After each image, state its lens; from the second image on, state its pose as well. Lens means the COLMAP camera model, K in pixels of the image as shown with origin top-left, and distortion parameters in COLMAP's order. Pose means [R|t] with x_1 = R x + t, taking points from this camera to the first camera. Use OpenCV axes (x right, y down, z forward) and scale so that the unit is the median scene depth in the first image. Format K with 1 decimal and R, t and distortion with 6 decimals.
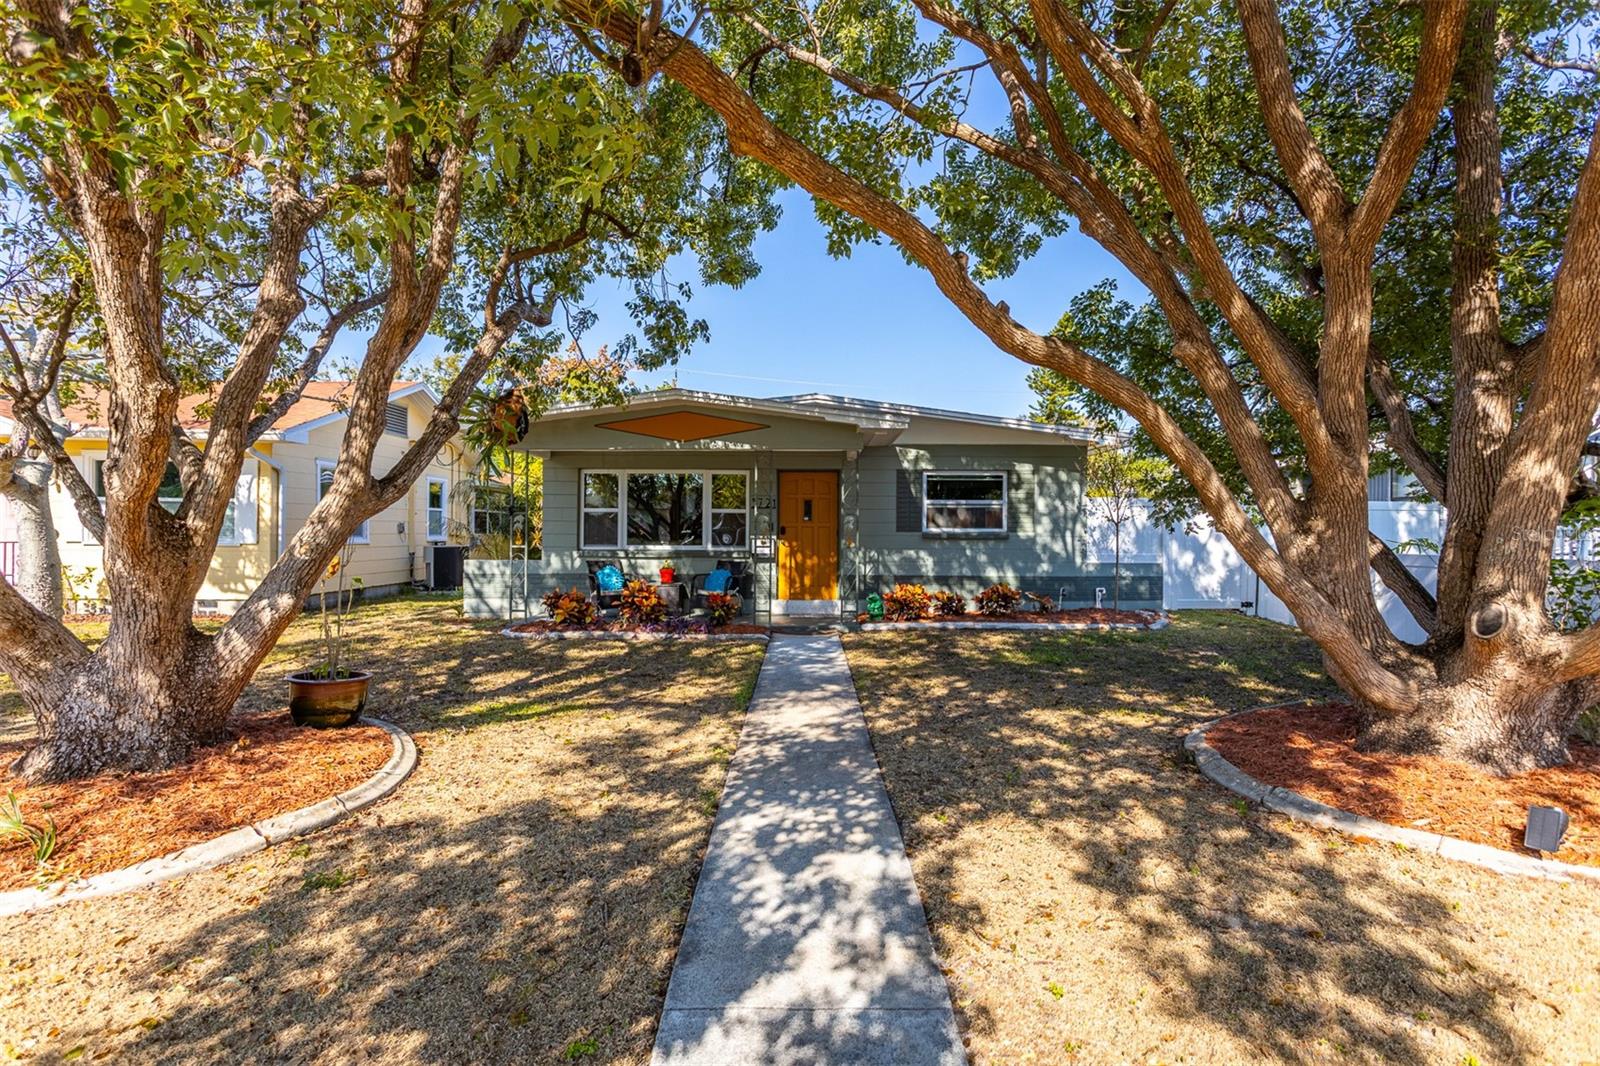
lens RADIAL K [[869.2, 0, 862.4], [0, 869.2, 541.3], [0, 0, 1]] dist [-0.005763, 0.003367]
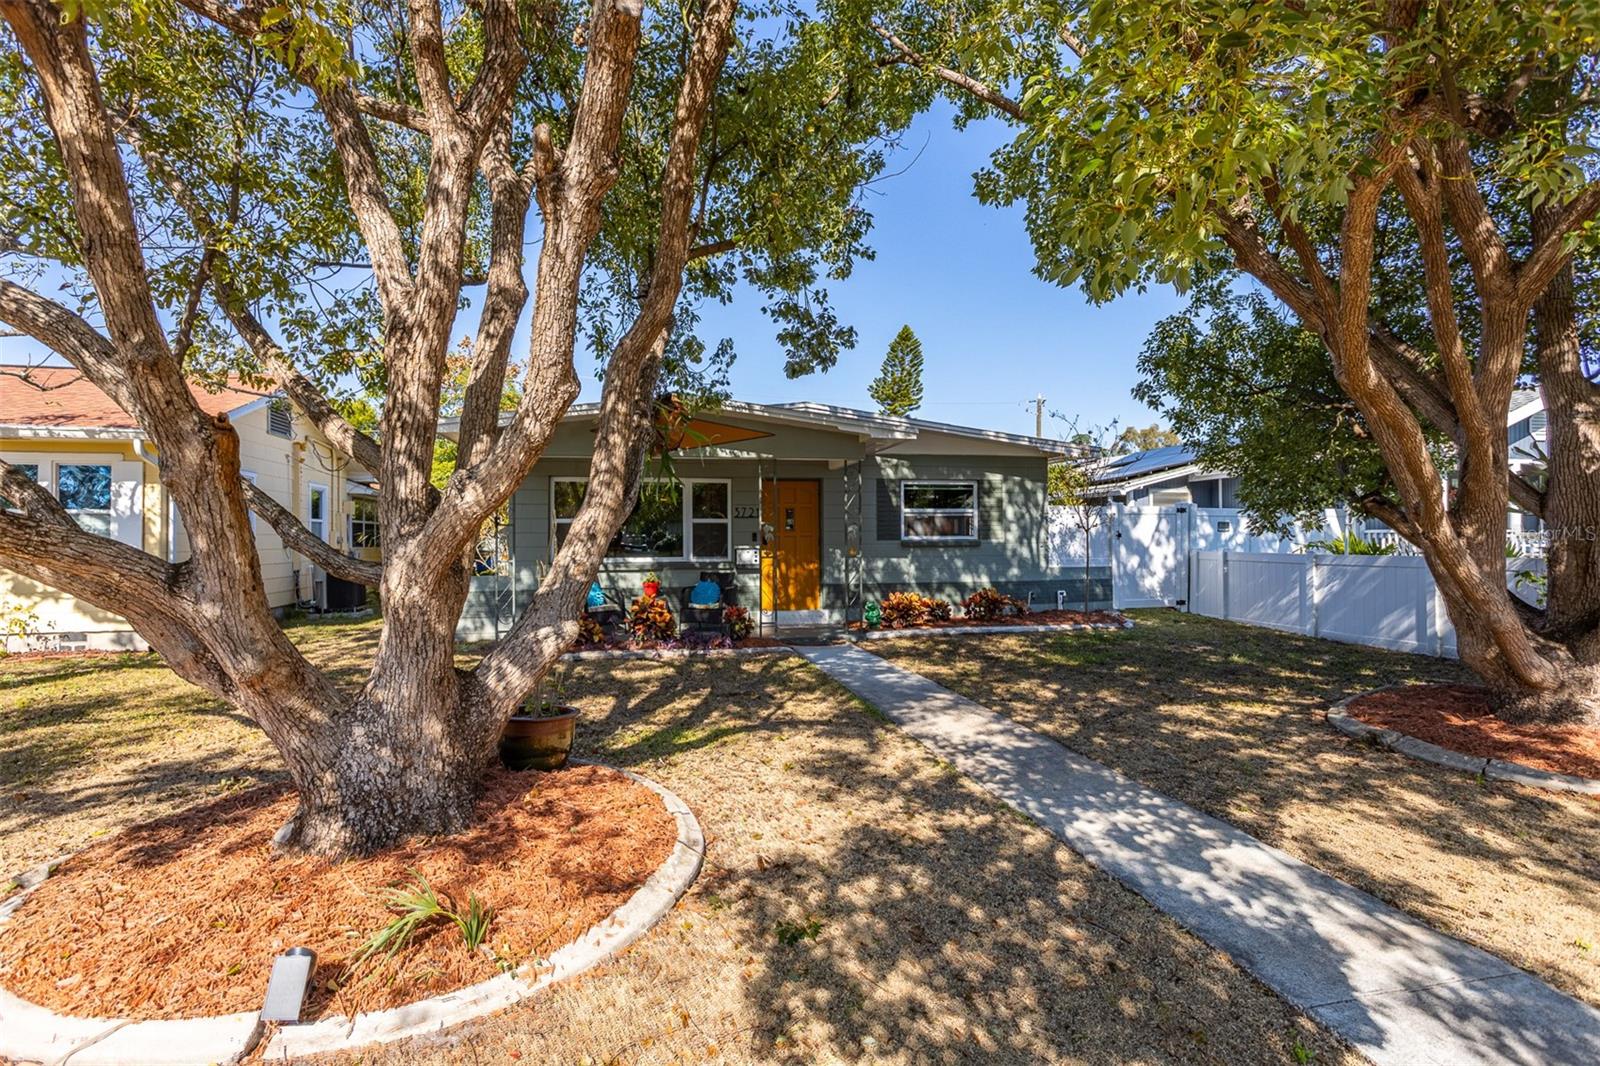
lens RADIAL K [[869.2, 0, 870.2], [0, 869.2, 538.7], [0, 0, 1]] dist [-0.005763, 0.003367]
pose [[0.972002, -0.011273, 0.234702, -0.574625], [0.013591, 0.999874, -0.008262, -0.011544], [-0.234579, 0.011220, 0.972032, 0.062246]]
